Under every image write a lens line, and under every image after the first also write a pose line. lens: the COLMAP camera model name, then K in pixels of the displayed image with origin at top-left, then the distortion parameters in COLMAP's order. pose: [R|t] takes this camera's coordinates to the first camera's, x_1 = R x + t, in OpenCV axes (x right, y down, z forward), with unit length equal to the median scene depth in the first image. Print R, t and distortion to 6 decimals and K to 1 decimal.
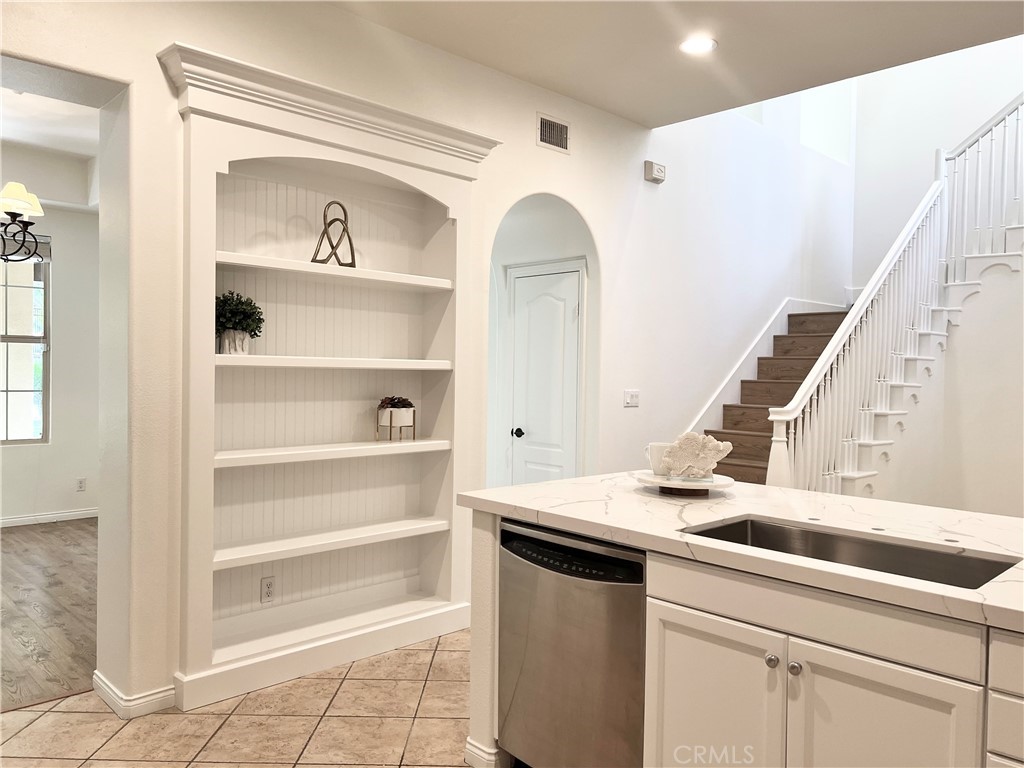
lens RADIAL K [[761.1, 0, 512.0], [0, 761.1, 384.0], [0, 0, 1]] dist [0.032372, -0.053572]
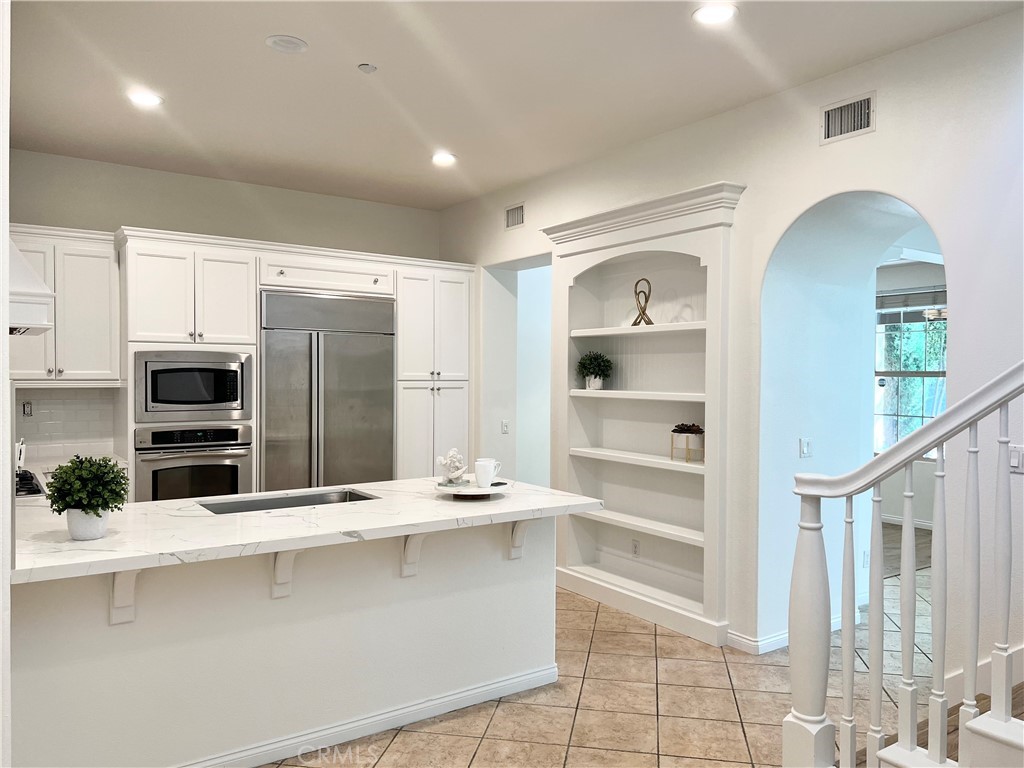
lens RADIAL K [[761.1, 0, 512.0], [0, 761.1, 384.0], [0, 0, 1]] dist [0.032372, -0.053572]
pose [[-0.161720, -0.008004, -0.986804, 1.164131], [-0.029989, 0.999545, -0.003193, -0.036563], [0.986381, 0.029077, -0.161887, 0.992113]]
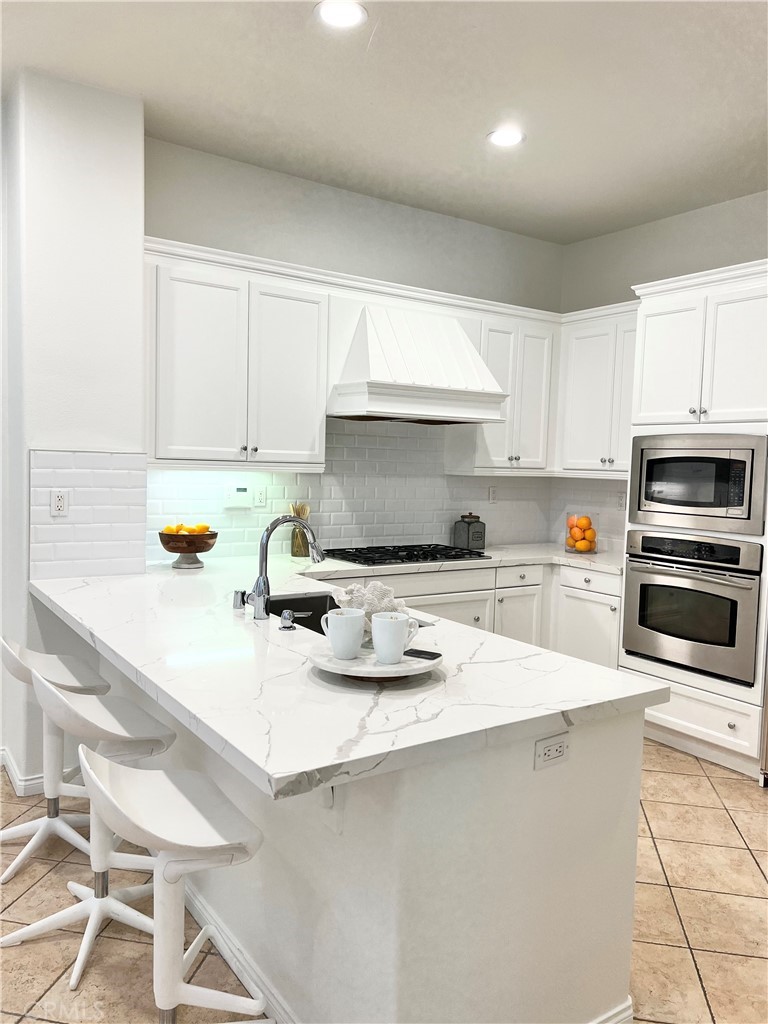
lens RADIAL K [[735.7, 0, 384.0], [0, 735.7, 512.0], [0, 0, 1]] dist [0.003758, 0.002231]
pose [[-0.987176, -0.056706, 0.149227, 0.074547], [-0.042586, 0.994453, 0.096174, -0.057940], [-0.153853, 0.088586, -0.984115, 1.251928]]
